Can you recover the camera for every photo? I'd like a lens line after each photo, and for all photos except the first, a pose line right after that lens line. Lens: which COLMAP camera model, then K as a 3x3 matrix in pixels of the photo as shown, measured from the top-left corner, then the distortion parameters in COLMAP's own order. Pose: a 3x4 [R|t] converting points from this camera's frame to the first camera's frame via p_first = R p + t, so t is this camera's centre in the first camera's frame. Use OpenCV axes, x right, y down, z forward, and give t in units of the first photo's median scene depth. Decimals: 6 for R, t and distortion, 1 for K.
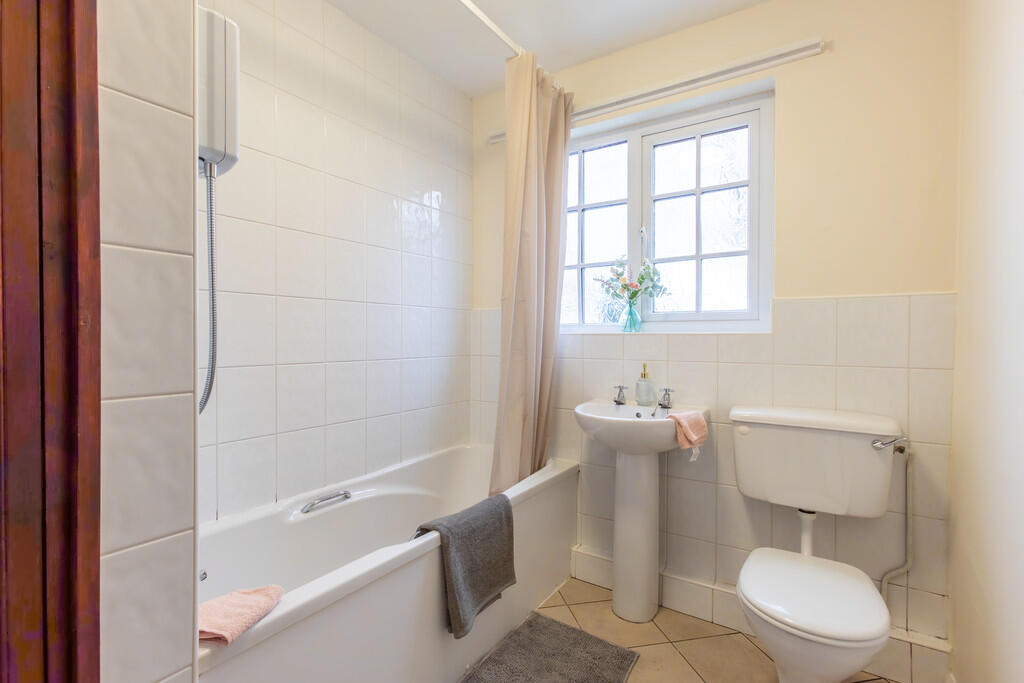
lens RADIAL K [[463.9, 0, 508.8], [0, 463.9, 340.5], [0, 0, 1]] dist [-0.019972, 0.025055]
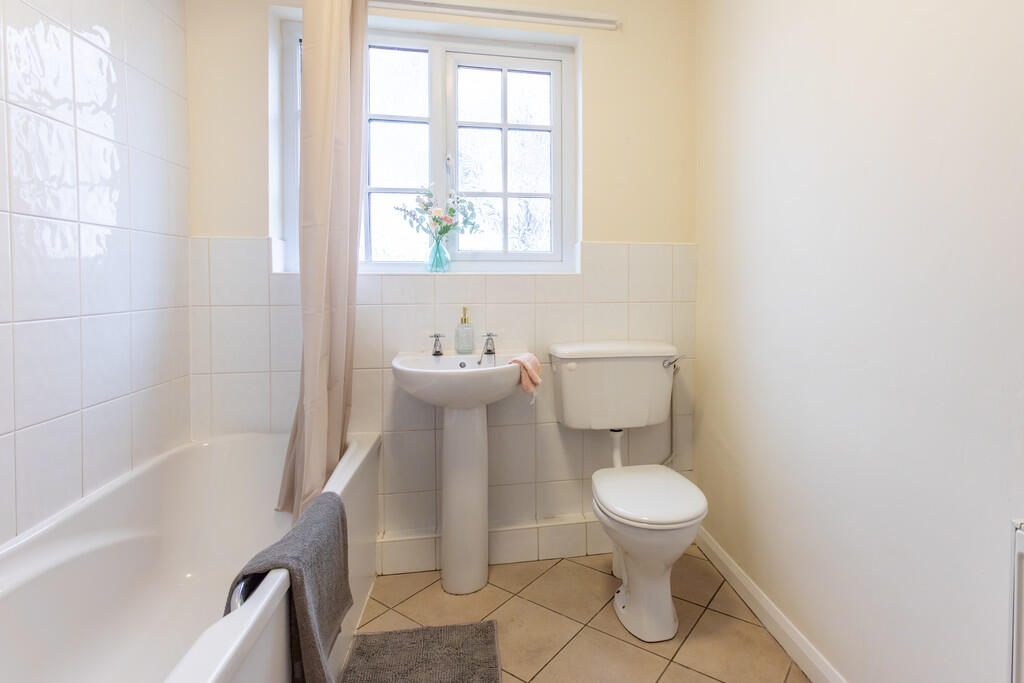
lens RADIAL K [[520.8, 0, 568.1], [0, 520.8, 292.0], [0, 0, 1]] dist [-0.021030, 0.015990]
pose [[0.715749, -0.016886, 0.698153, -0.276003], [0.006451, 0.999825, 0.017568, 0.003572], [-0.698327, -0.008071, 0.715733, 0.138462]]
